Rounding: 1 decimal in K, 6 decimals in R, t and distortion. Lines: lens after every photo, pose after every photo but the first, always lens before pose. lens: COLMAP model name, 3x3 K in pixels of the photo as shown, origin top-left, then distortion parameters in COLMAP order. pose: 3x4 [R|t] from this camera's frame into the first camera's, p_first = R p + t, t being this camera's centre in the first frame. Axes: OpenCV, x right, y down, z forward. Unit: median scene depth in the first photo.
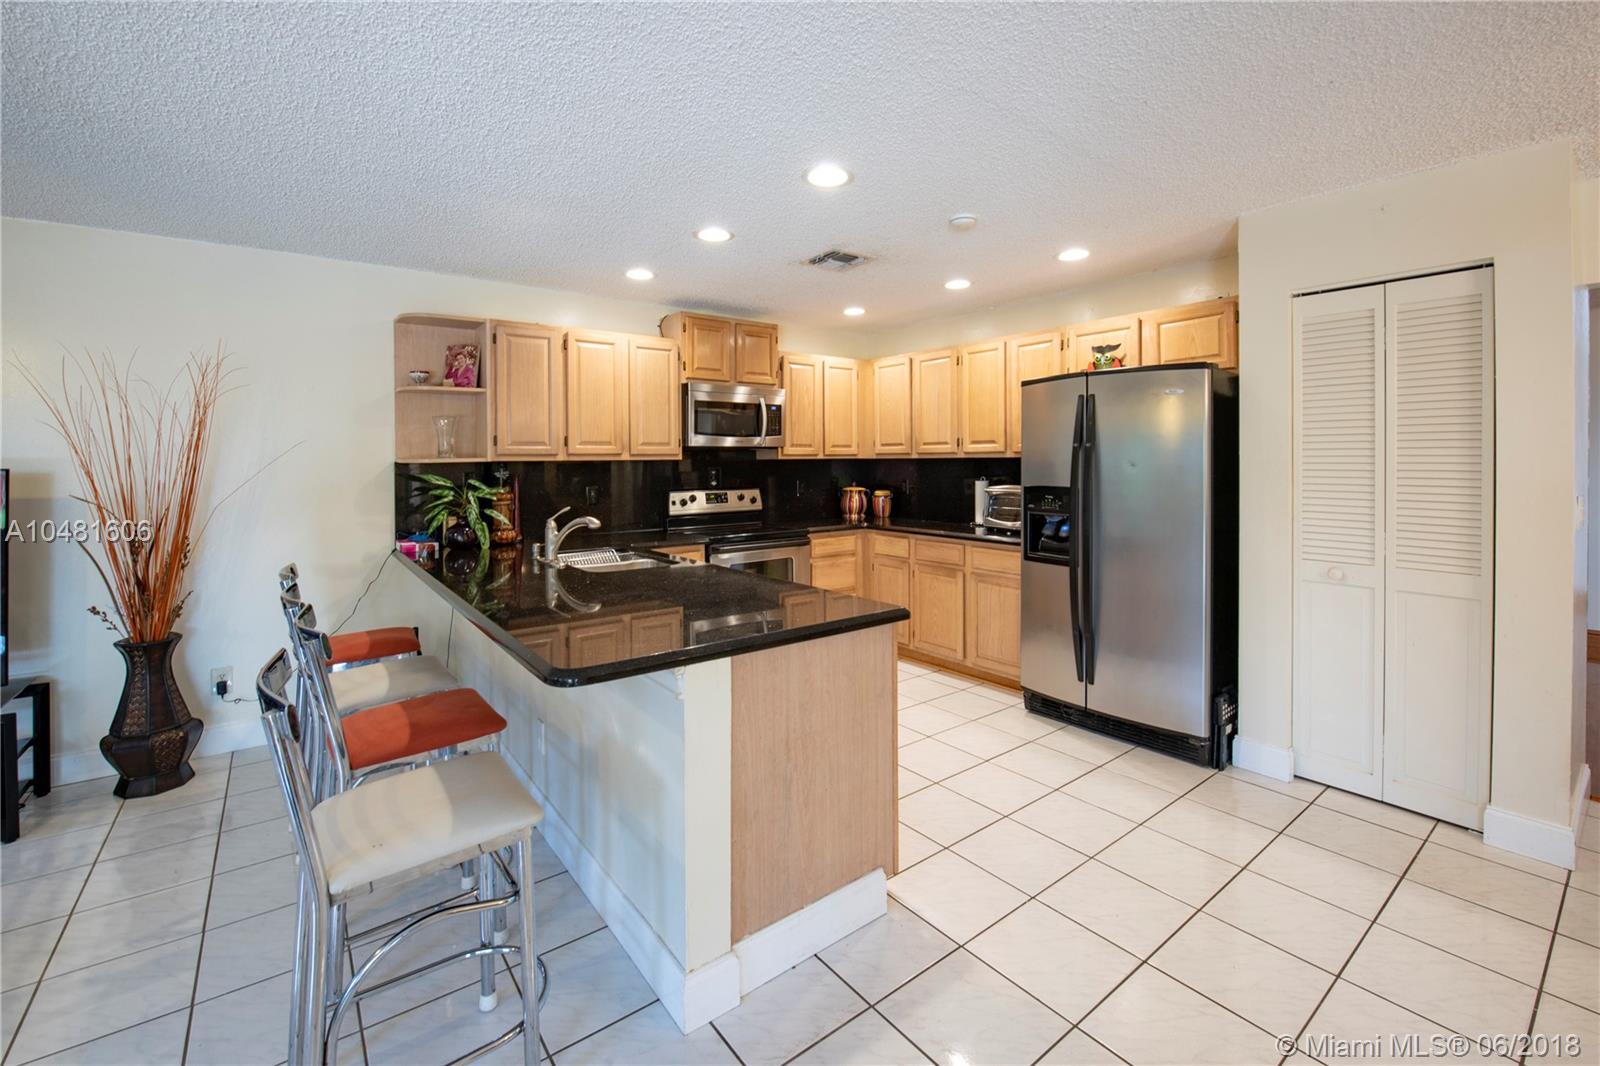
lens RADIAL K [[684.0, 0, 789.2], [0, 684.0, 493.9], [0, 0, 1]] dist [-0.013982, -0.001475]
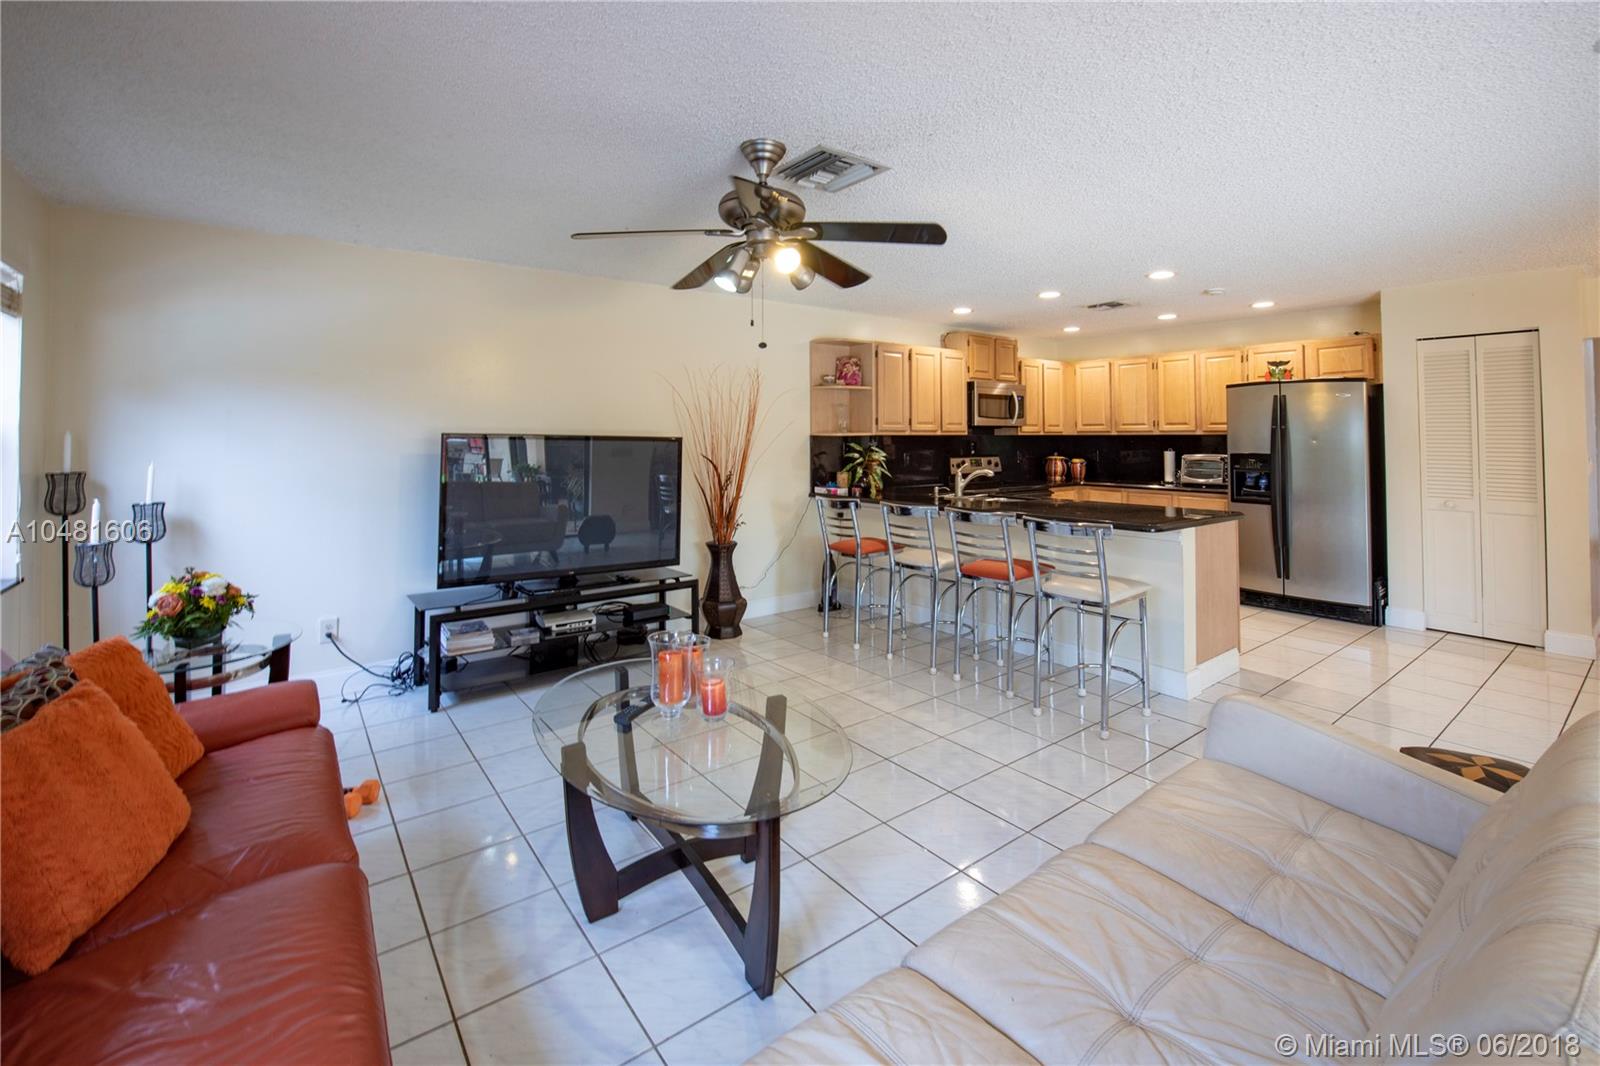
lens RADIAL K [[684.0, 0, 811.1], [0, 684.0, 442.5], [0, 0, 1]] dist [-0.013982, -0.001475]
pose [[0.999972, 0.005327, 0.005280, -0.570202], [-0.005119, 0.999242, -0.038598, 0.026028], [-0.005482, 0.038570, 0.999241, -0.487276]]
